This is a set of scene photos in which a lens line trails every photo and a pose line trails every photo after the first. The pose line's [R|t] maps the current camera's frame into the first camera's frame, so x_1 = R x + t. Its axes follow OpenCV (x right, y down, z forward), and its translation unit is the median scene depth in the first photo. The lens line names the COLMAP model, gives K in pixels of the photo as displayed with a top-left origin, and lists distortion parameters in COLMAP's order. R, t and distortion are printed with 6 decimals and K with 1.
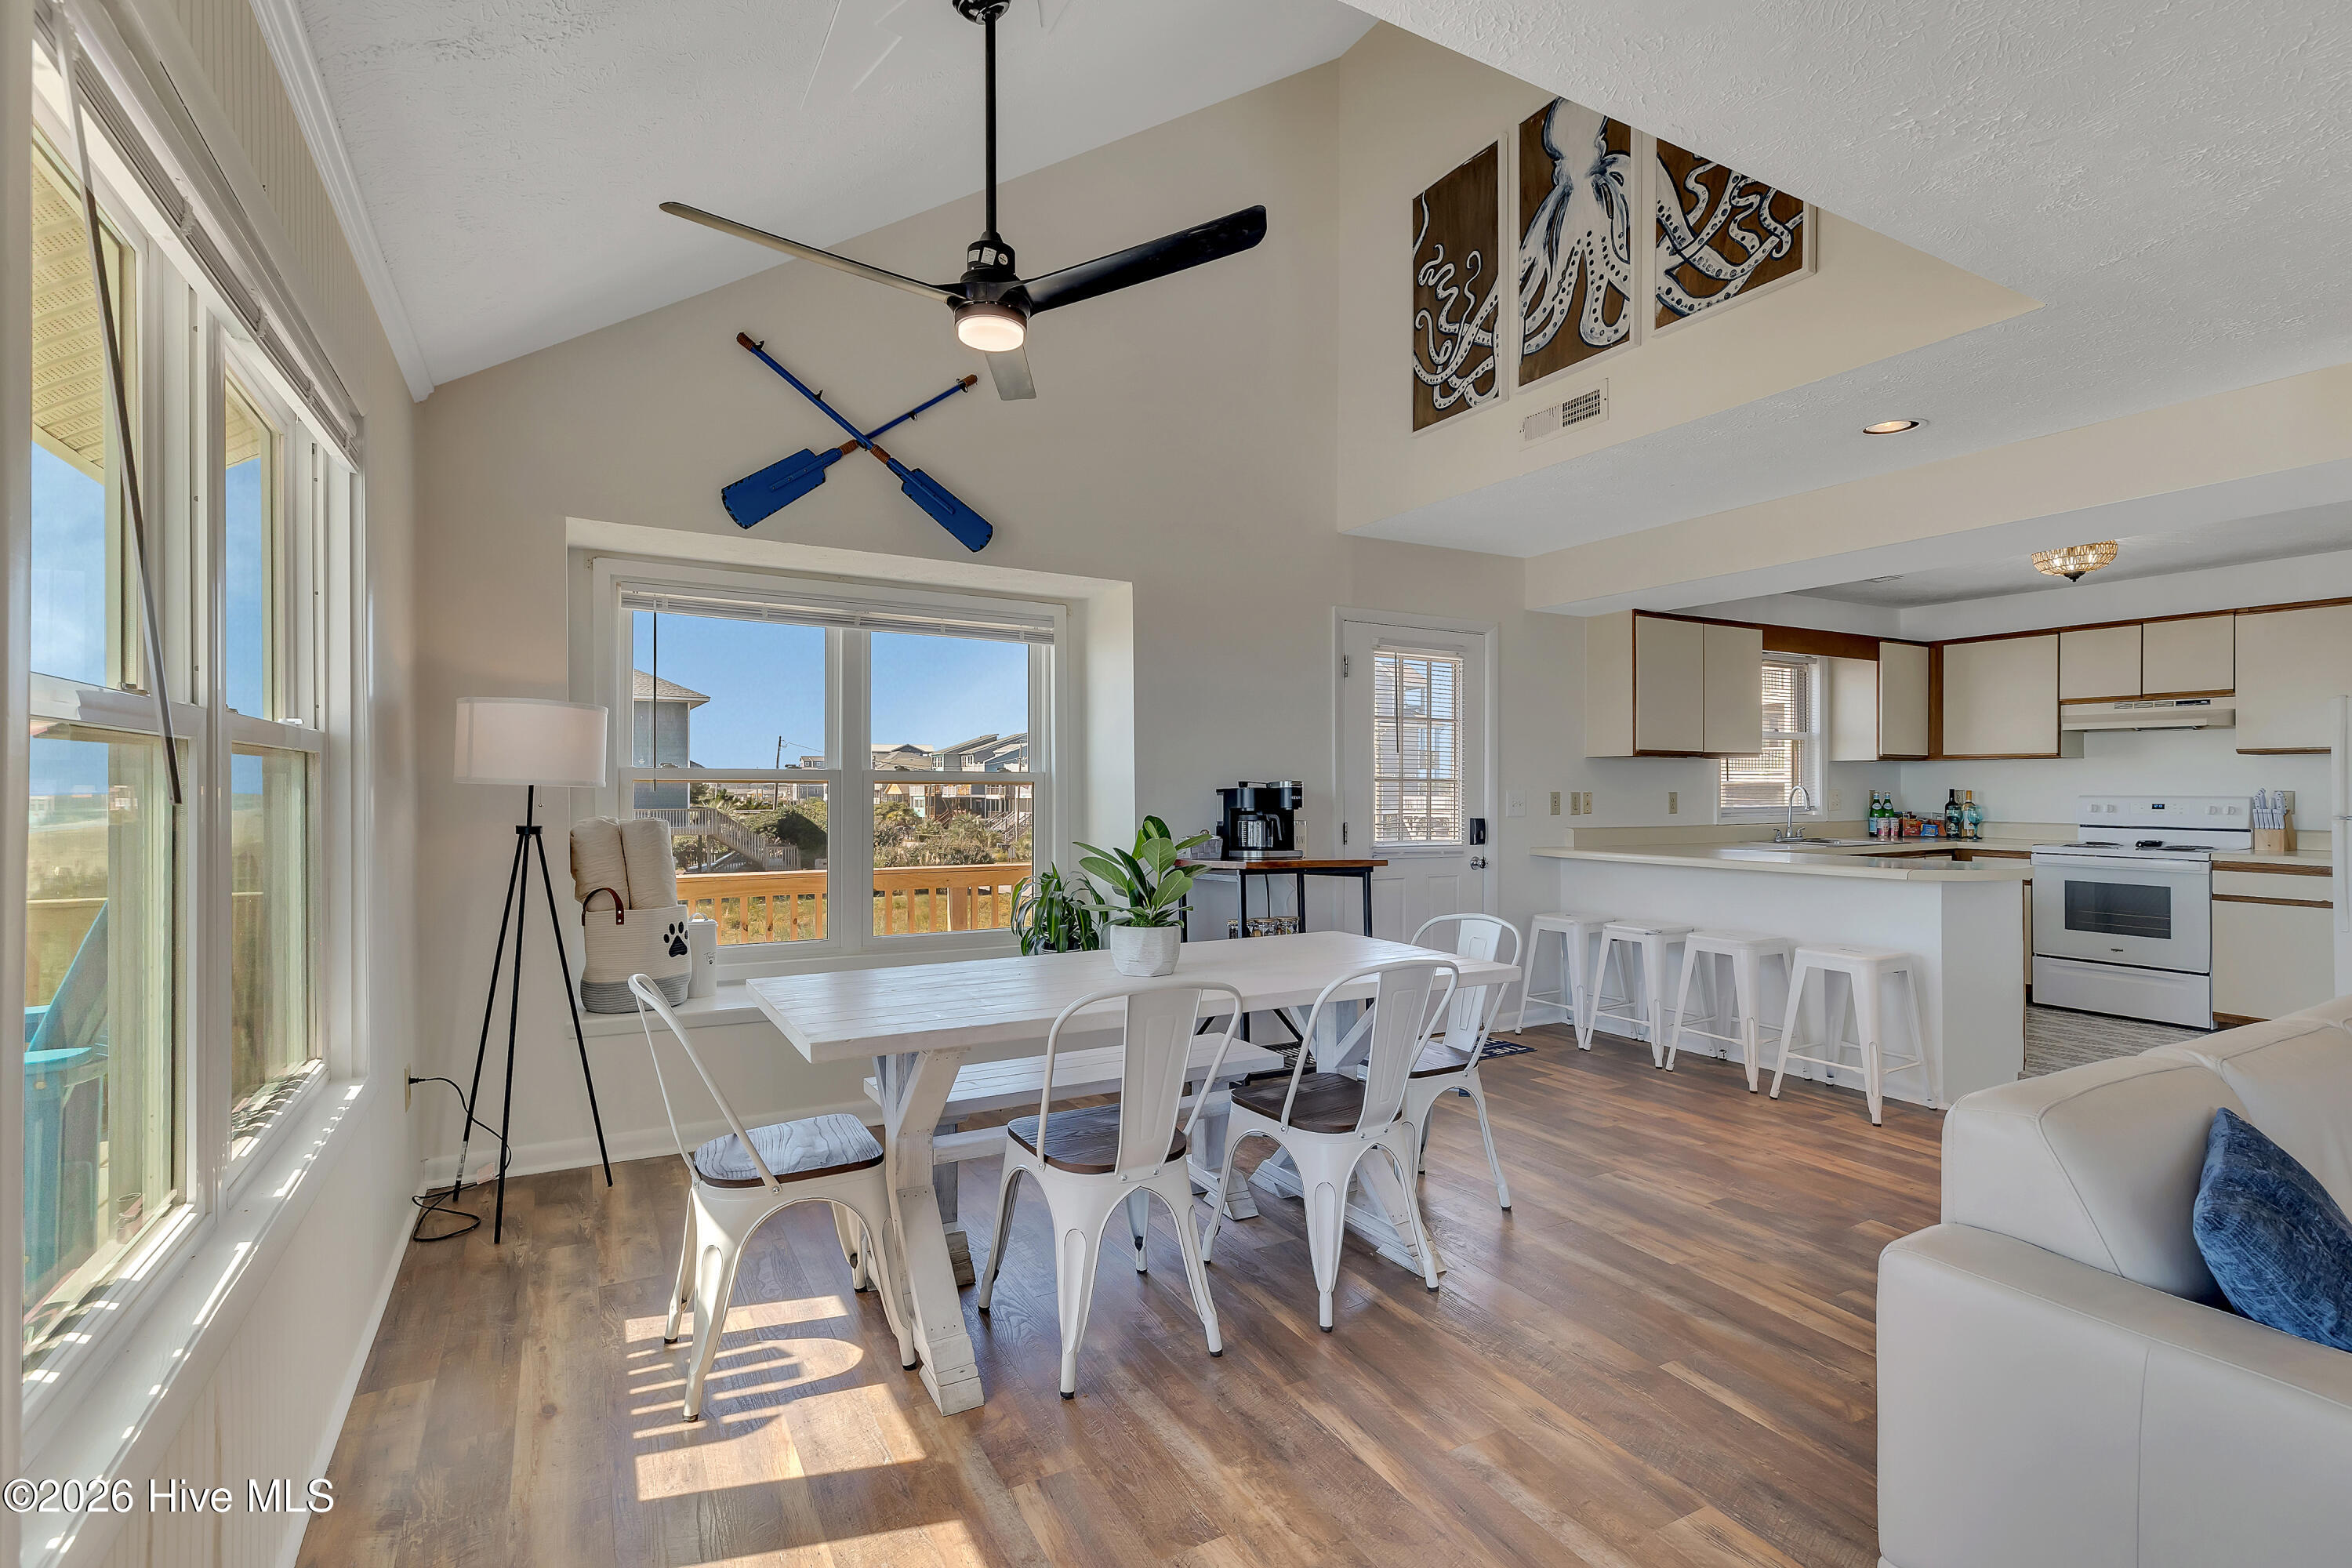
lens RADIAL K [[1087.7, 0, 1176.0], [0, 1087.7, 784.0], [0, 0, 1]] dist [0.006624, -0.000621]
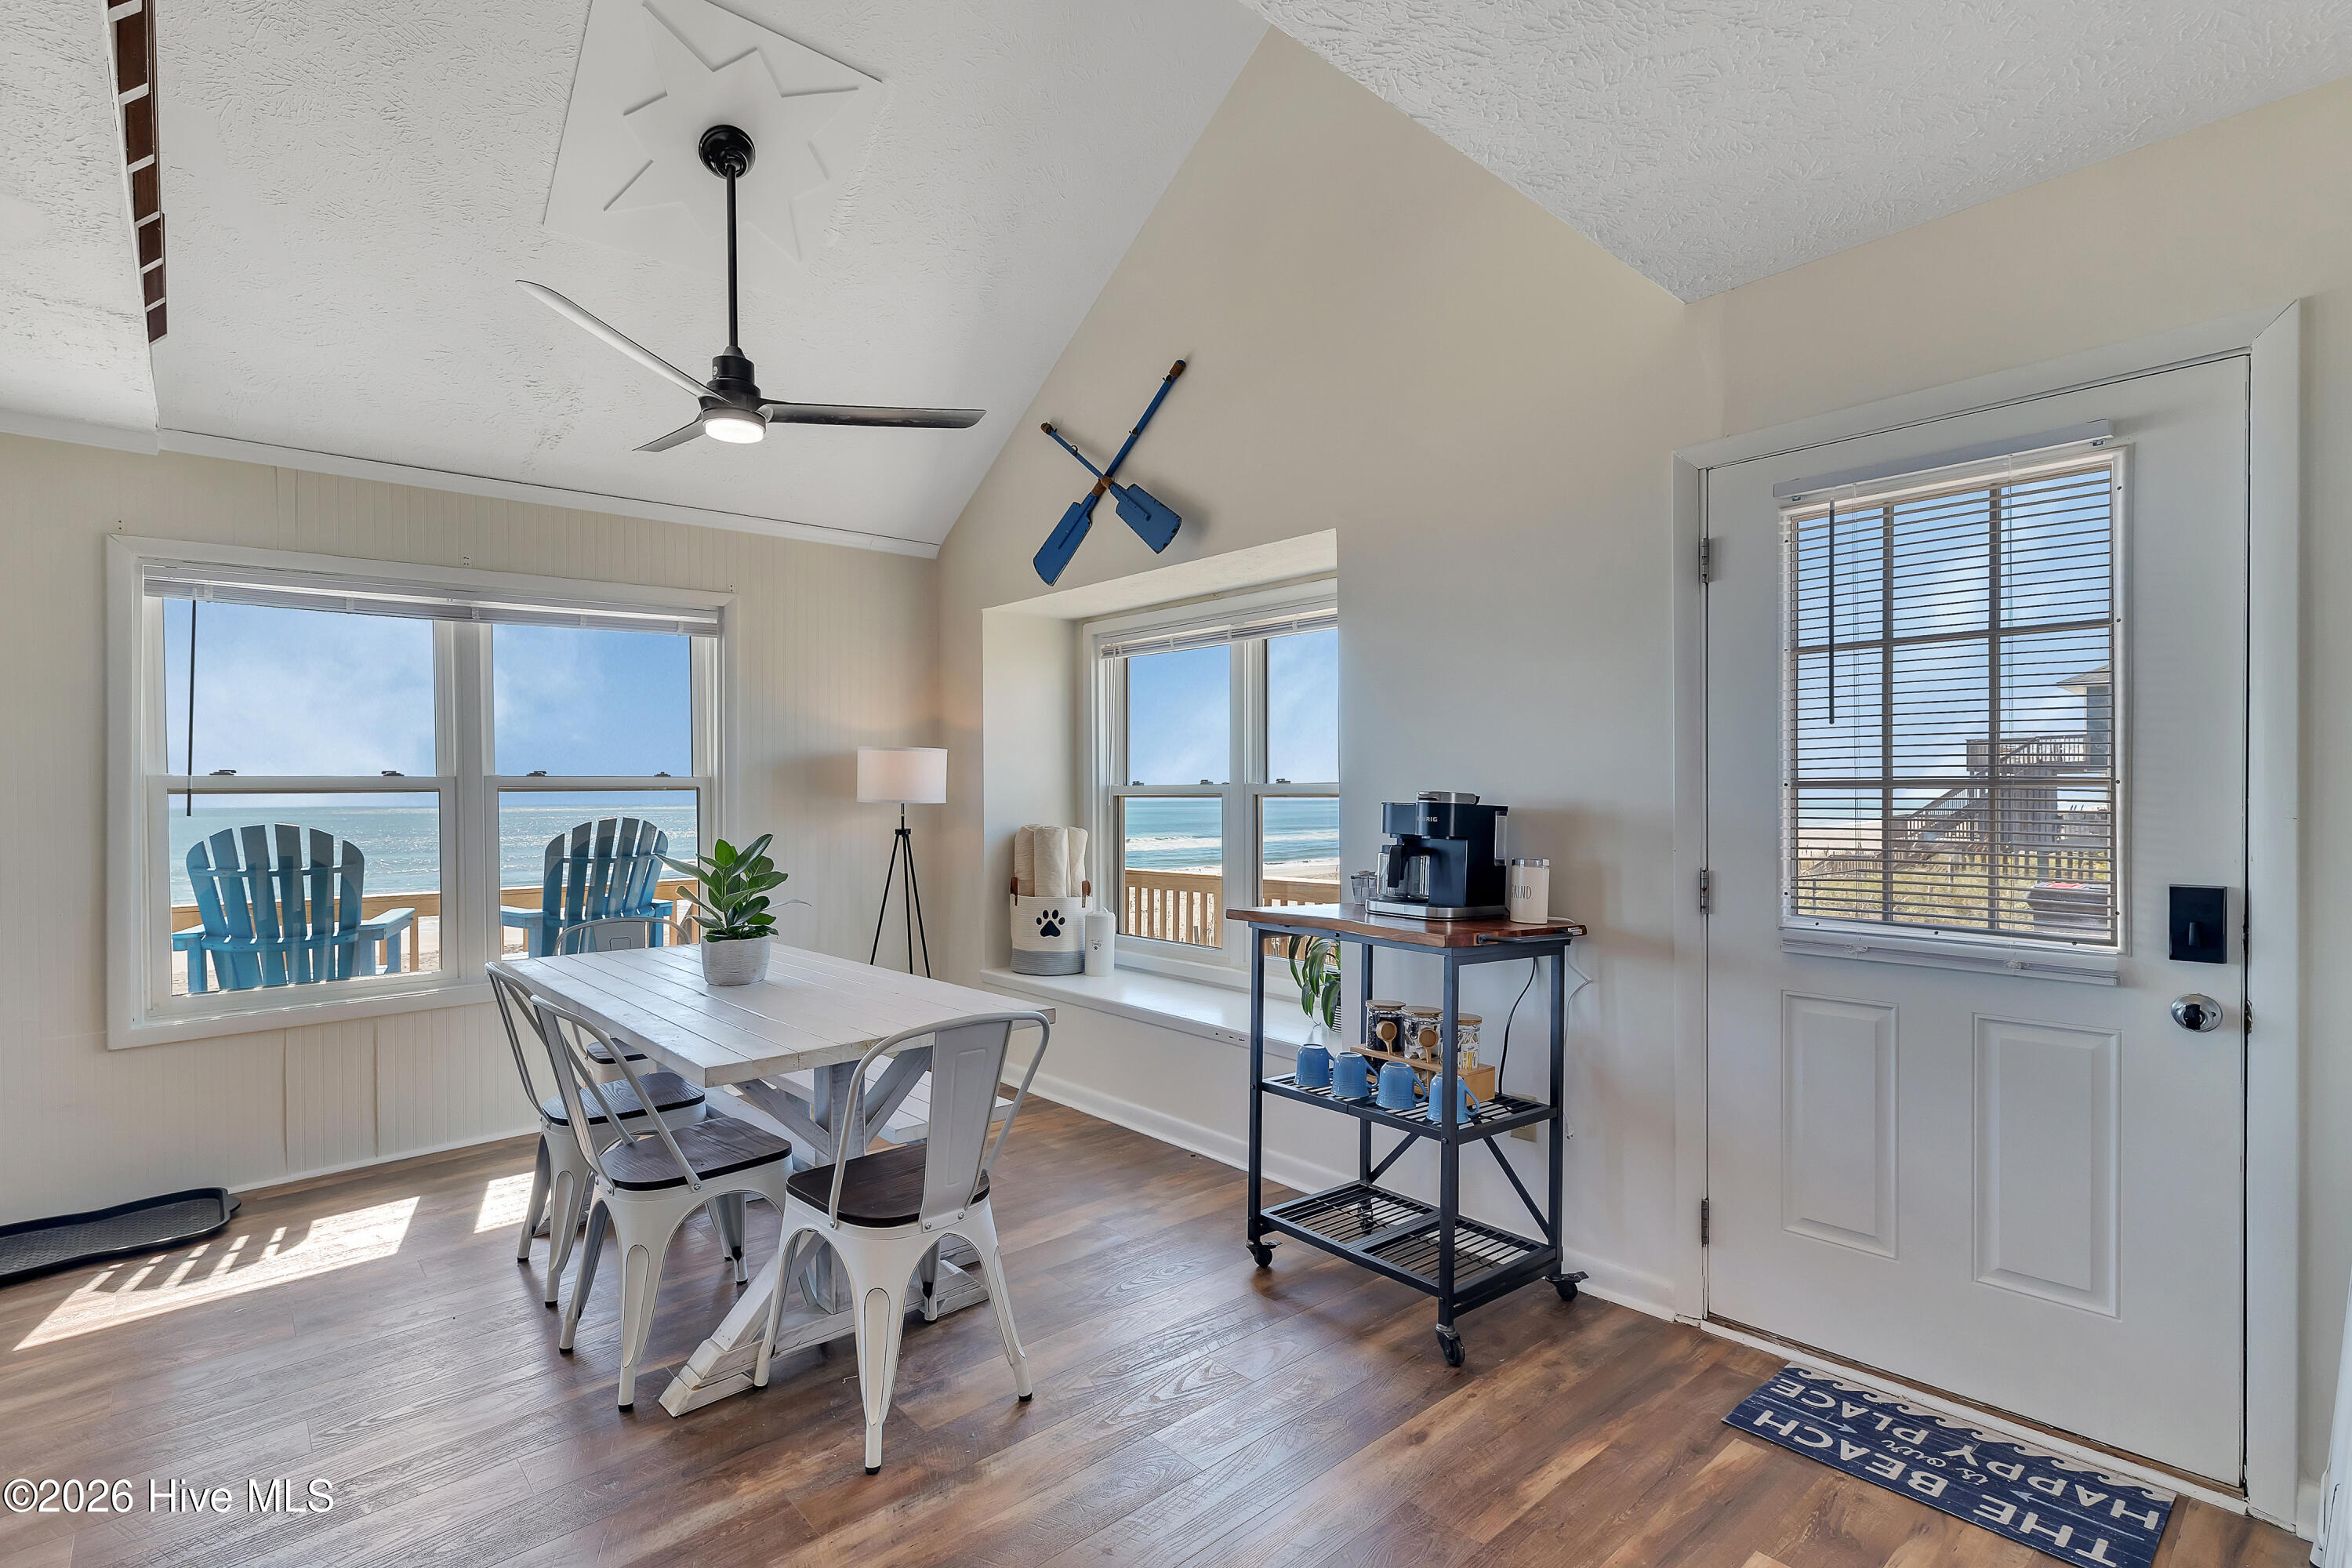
lens RADIAL K [[1097.2, 0, 1169.6], [0, 1097.2, 804.9], [0, 0, 1]] dist [0.002763, 0.000790]
pose [[0.209387, 0.004099, -0.977824, 0.600228], [0.009926, 0.999931, 0.006317, -0.000789], [0.977783, -0.011028, 0.209331, 0.644284]]
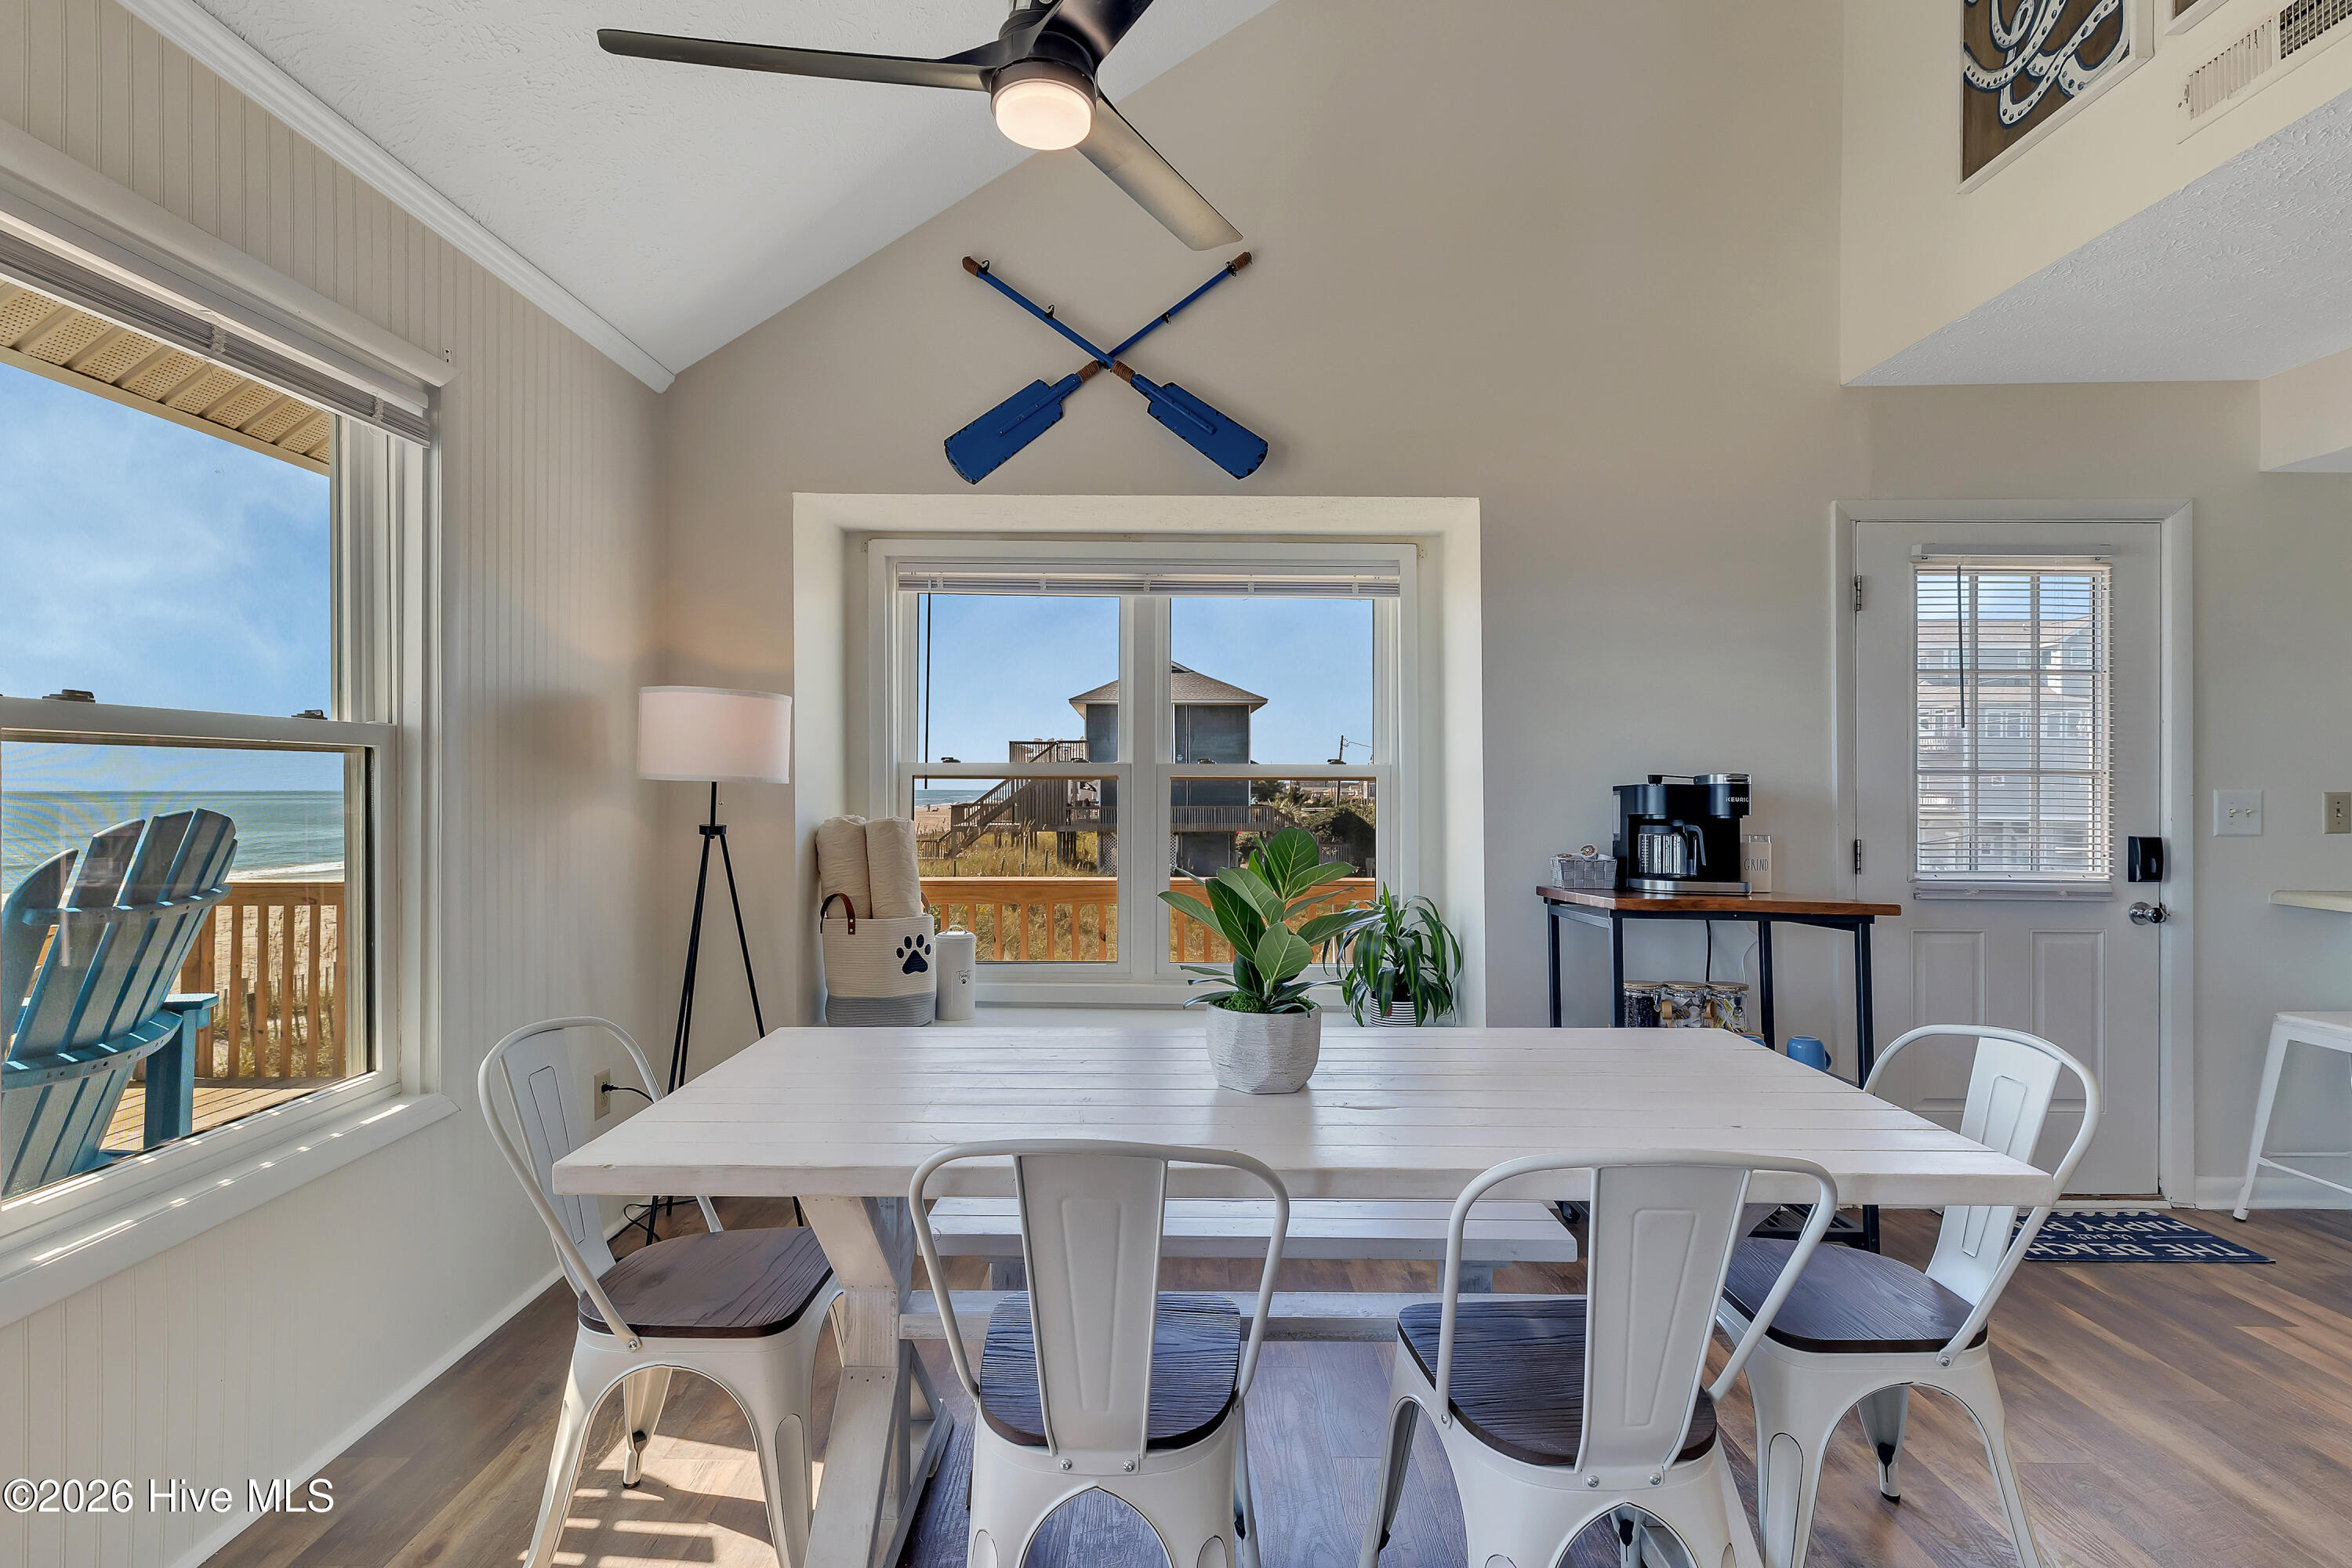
lens RADIAL K [[1112.2, 0, 1160.3], [0, 1112.2, 781.2], [0, 0, 1]] dist [0.002912, 0.000844]
pose [[0.865706, -0.001996, -0.500548, 0.127817], [0.001385, 0.999998, -0.001592, 0.001903], [0.500550, 0.000685, 0.865707, 0.230758]]
